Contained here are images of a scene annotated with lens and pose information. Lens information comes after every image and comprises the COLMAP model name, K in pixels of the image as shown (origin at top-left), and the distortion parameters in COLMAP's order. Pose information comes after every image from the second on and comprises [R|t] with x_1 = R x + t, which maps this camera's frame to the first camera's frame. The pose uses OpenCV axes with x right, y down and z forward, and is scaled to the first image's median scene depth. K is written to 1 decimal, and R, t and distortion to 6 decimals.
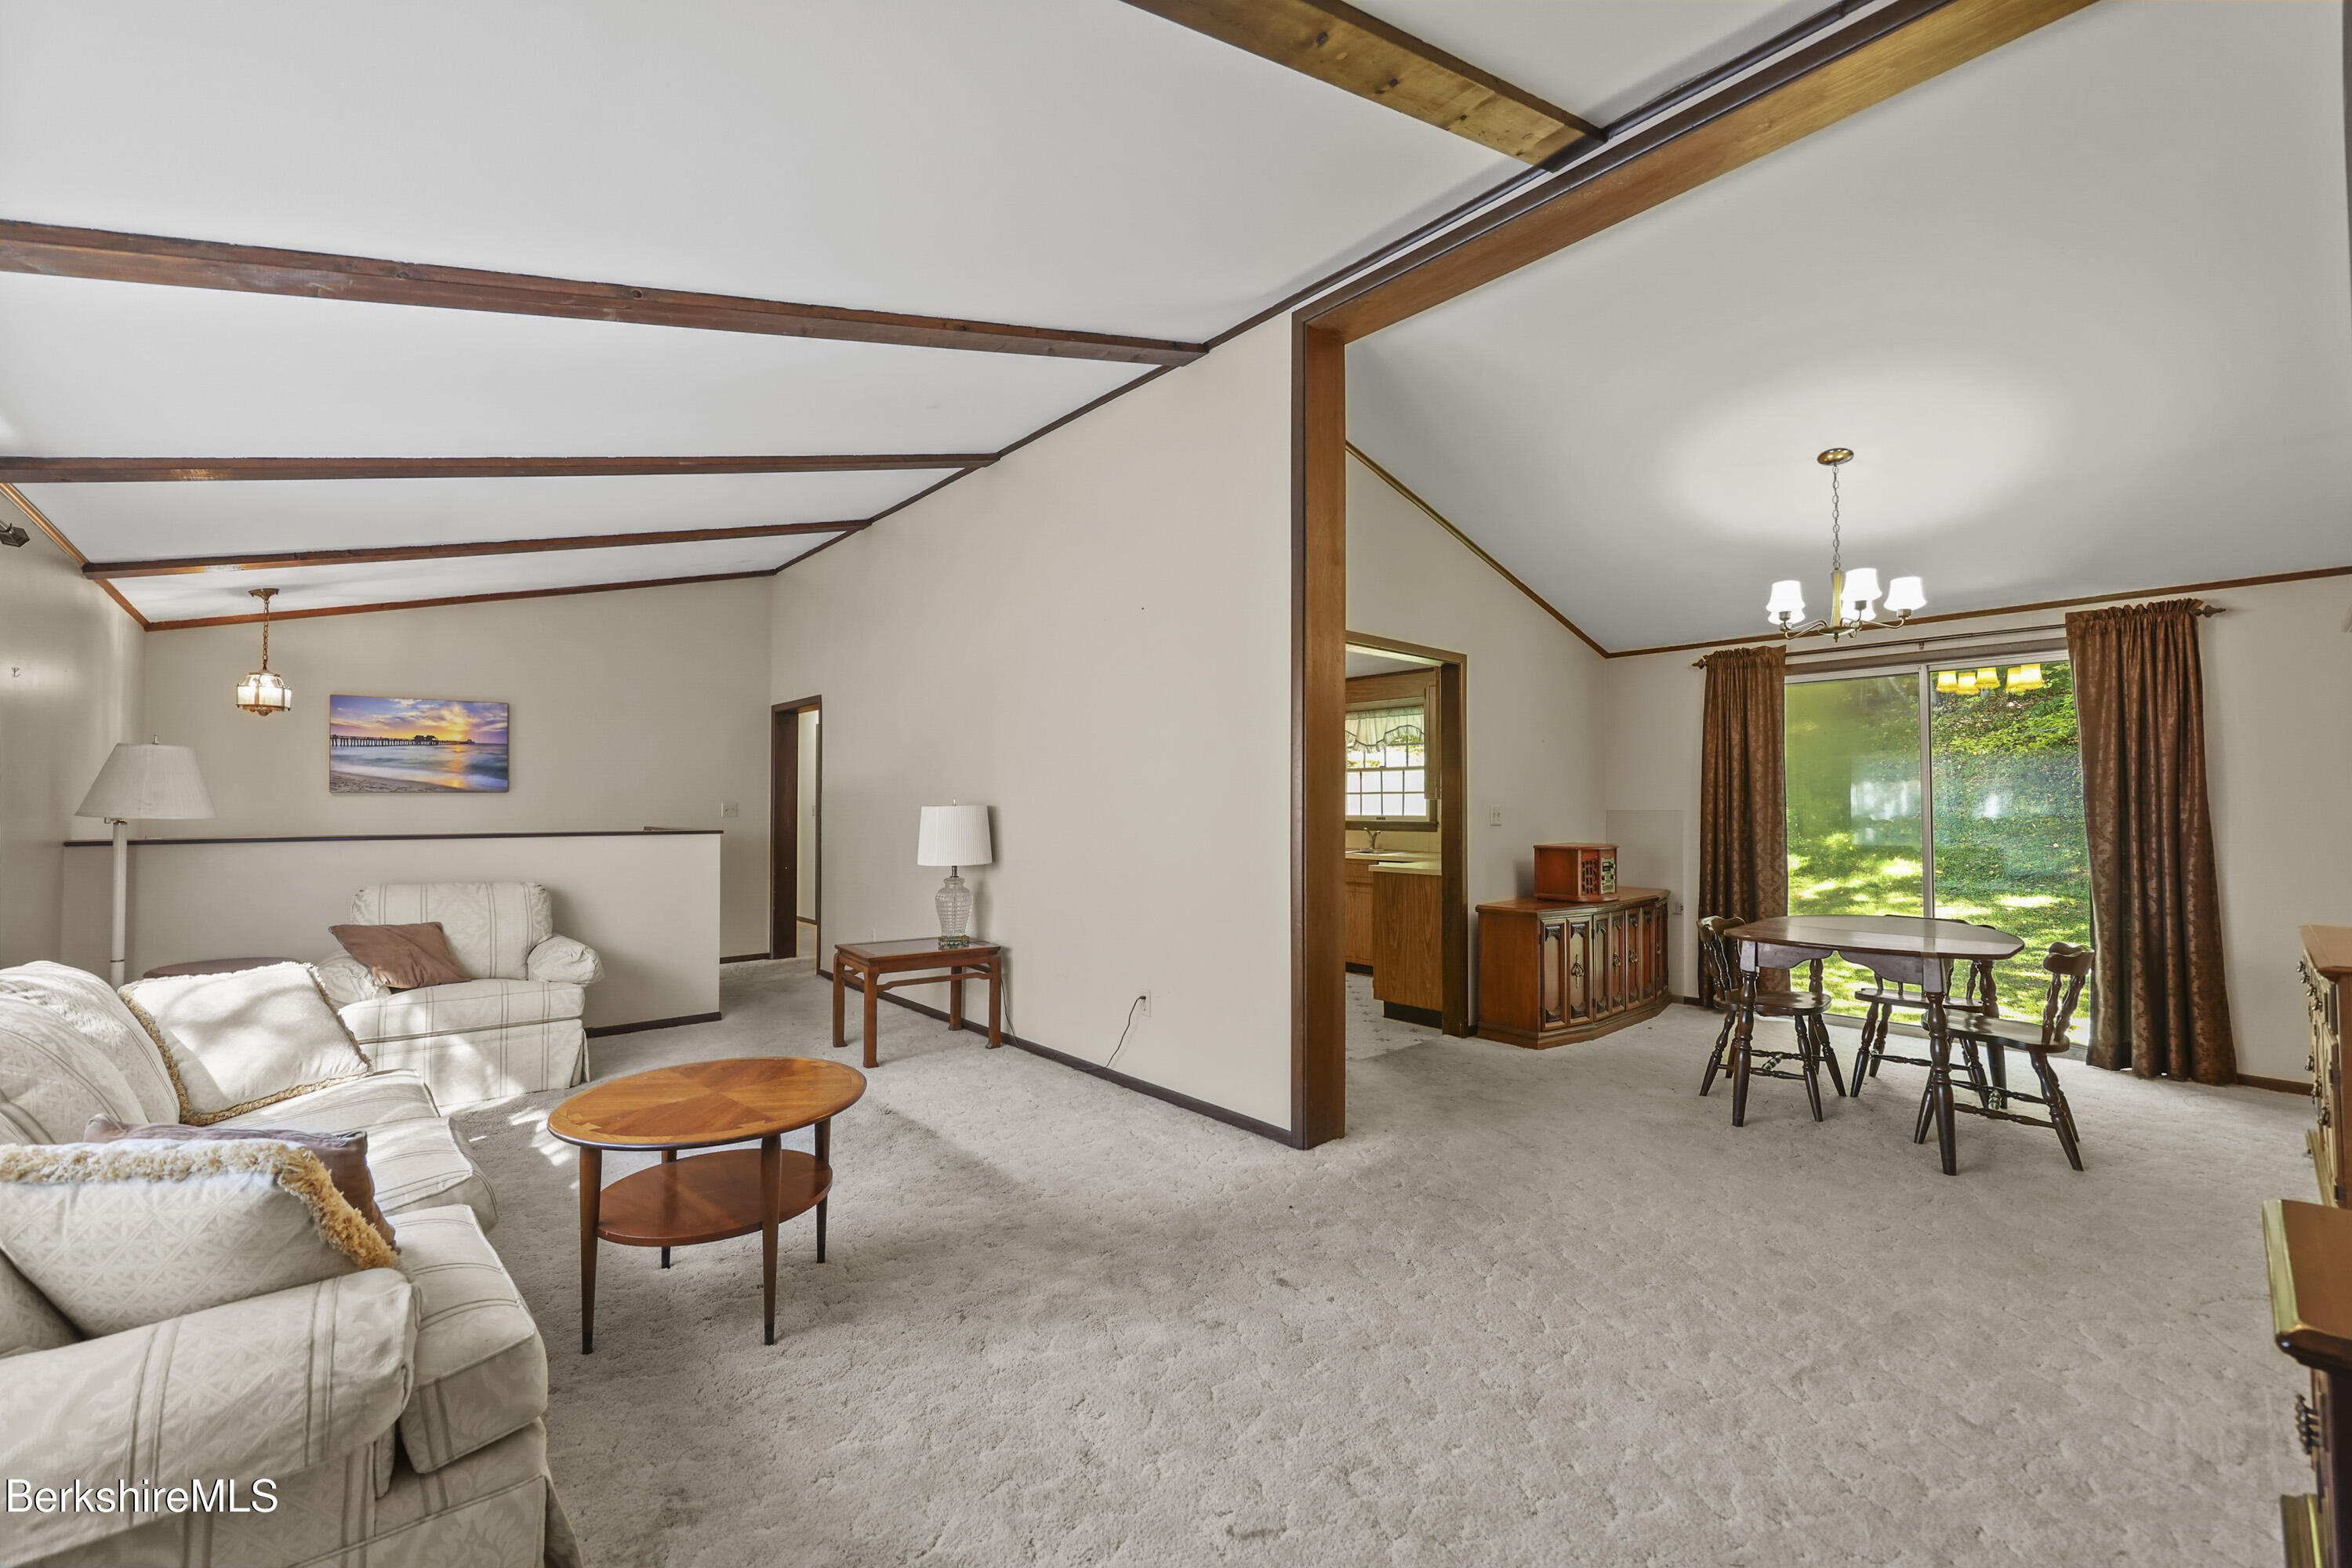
lens RADIAL K [[957.6, 0, 1175.1], [0, 957.6, 784.5], [0, 0, 1]] dist [0.000455, -0.000668]
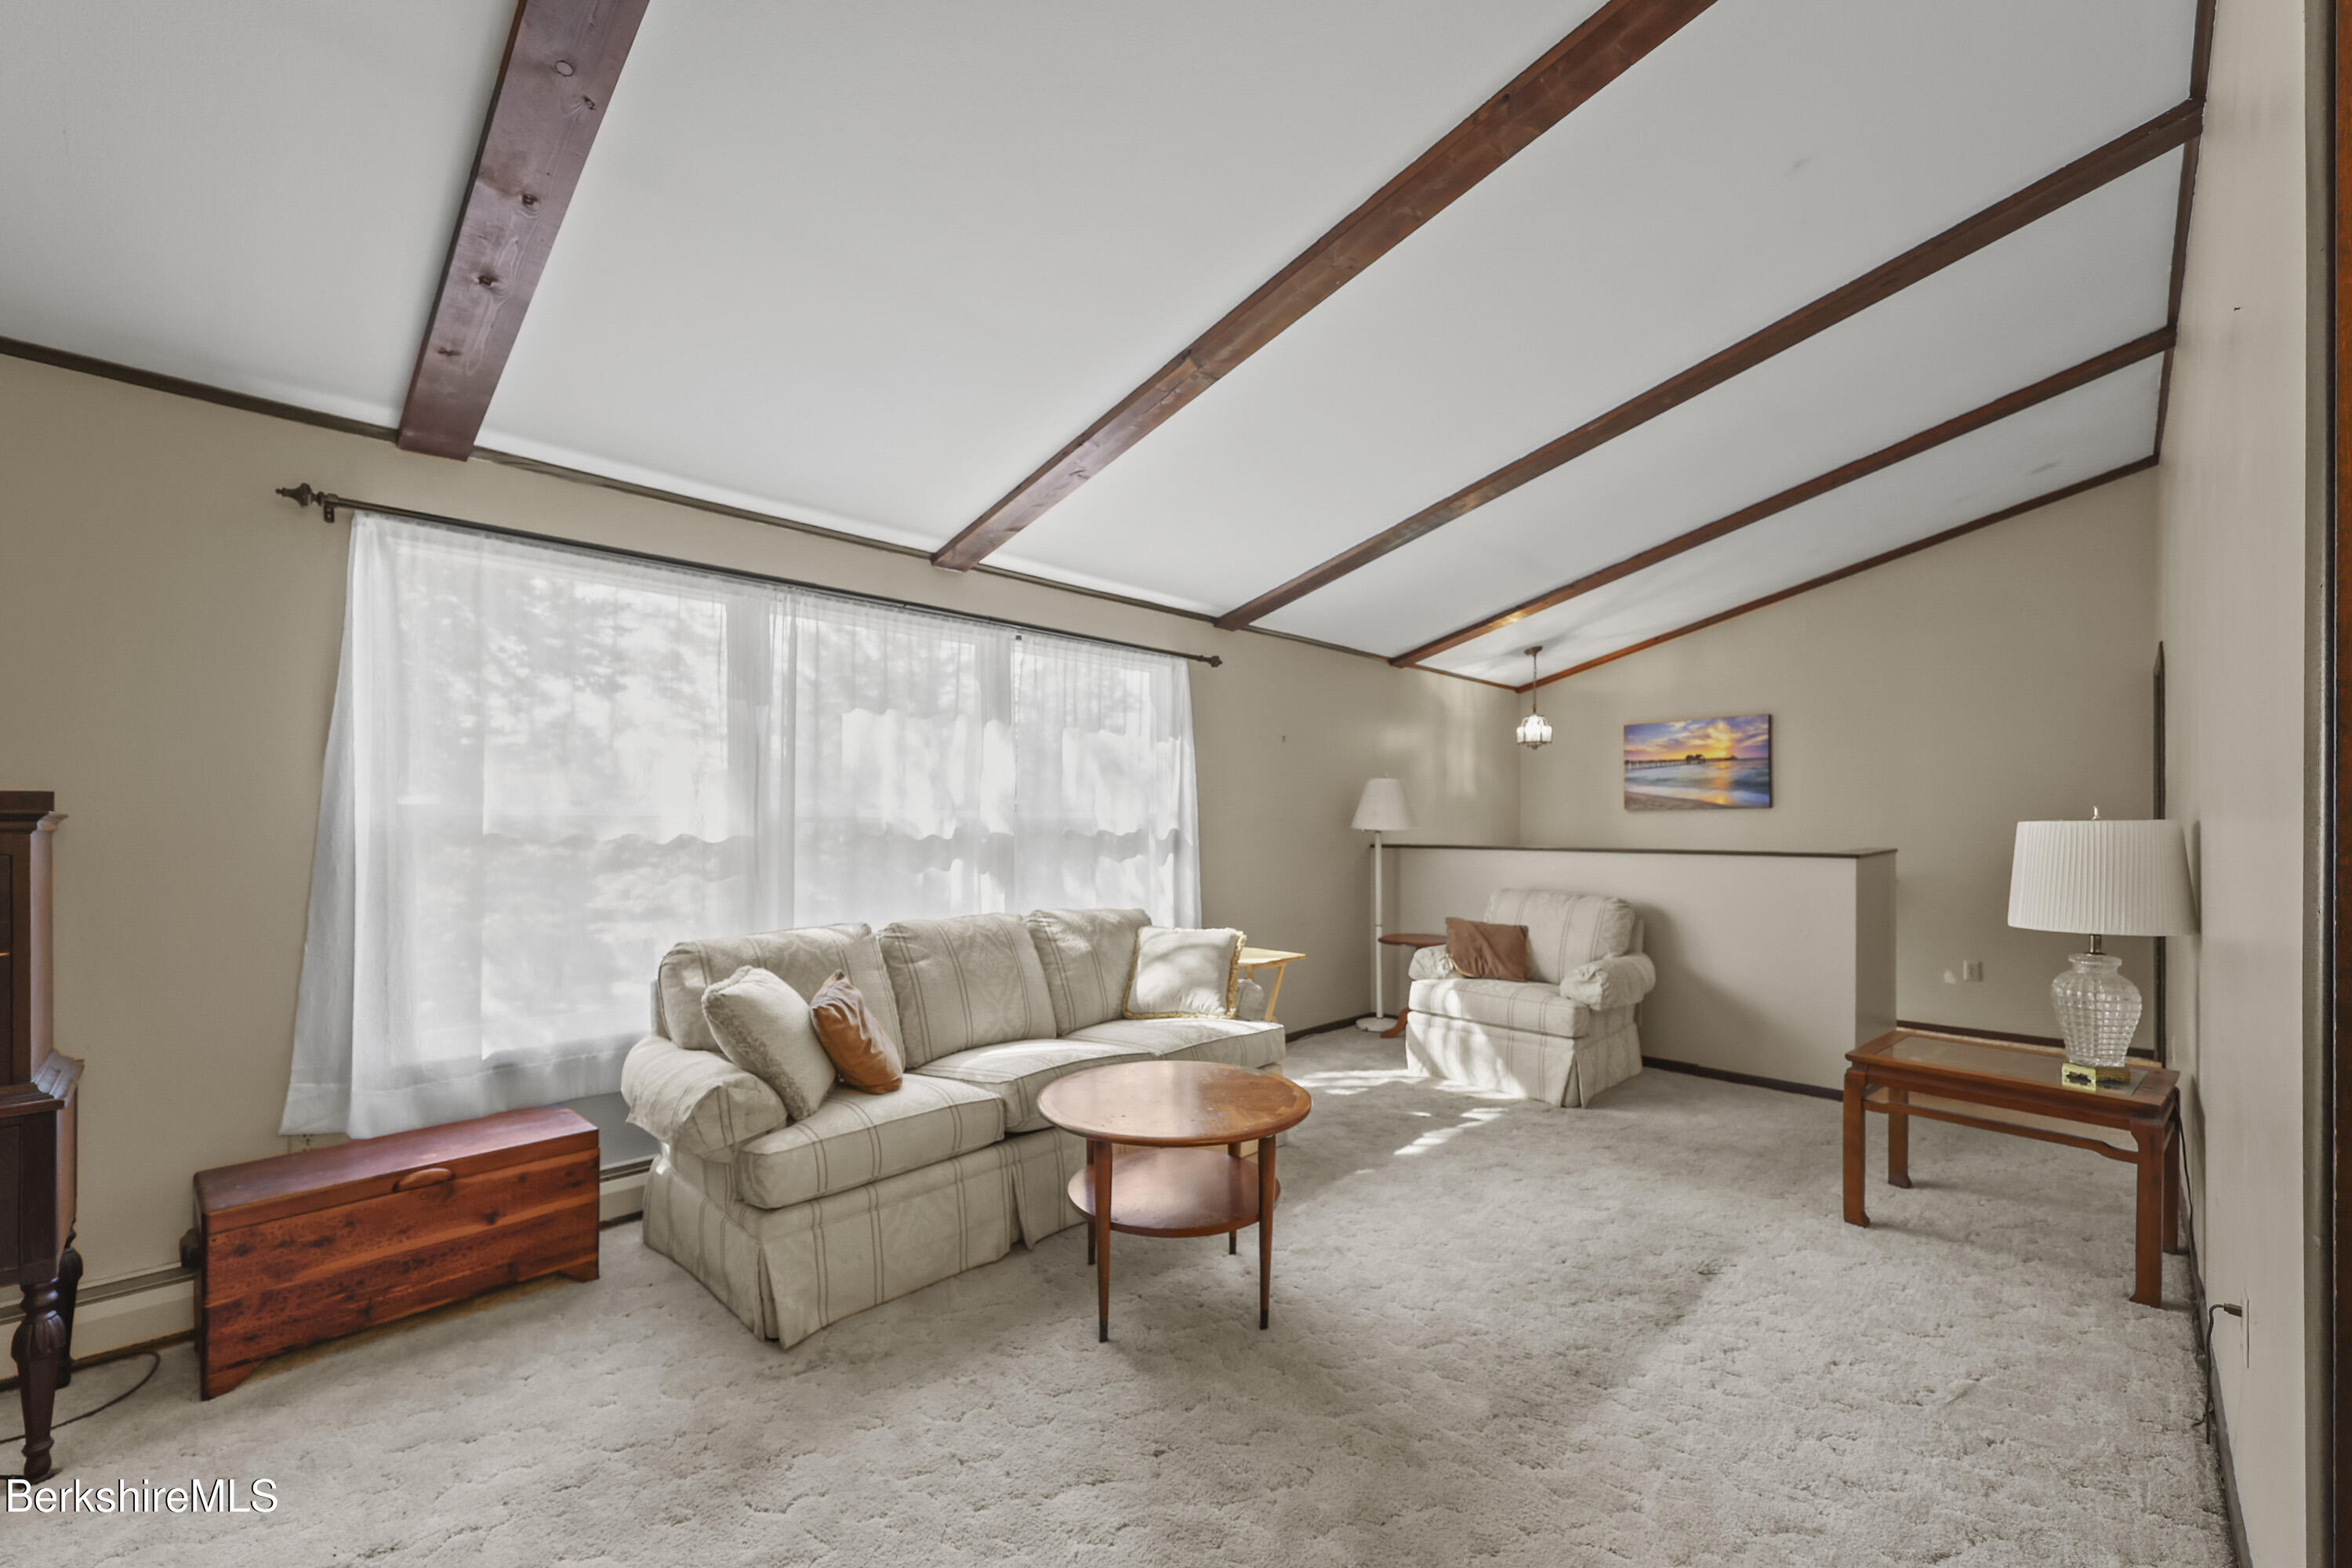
lens RADIAL K [[957.6, 0, 1177.3], [0, 957.6, 821.7], [0, 0, 1]] dist [0.000455, -0.000668]
pose [[0.066329, 0.000539, -0.997798, 0.312300], [0.018414, 0.999829, 0.001764, 0.013644], [0.997628, -0.018490, 0.066307, 0.522514]]
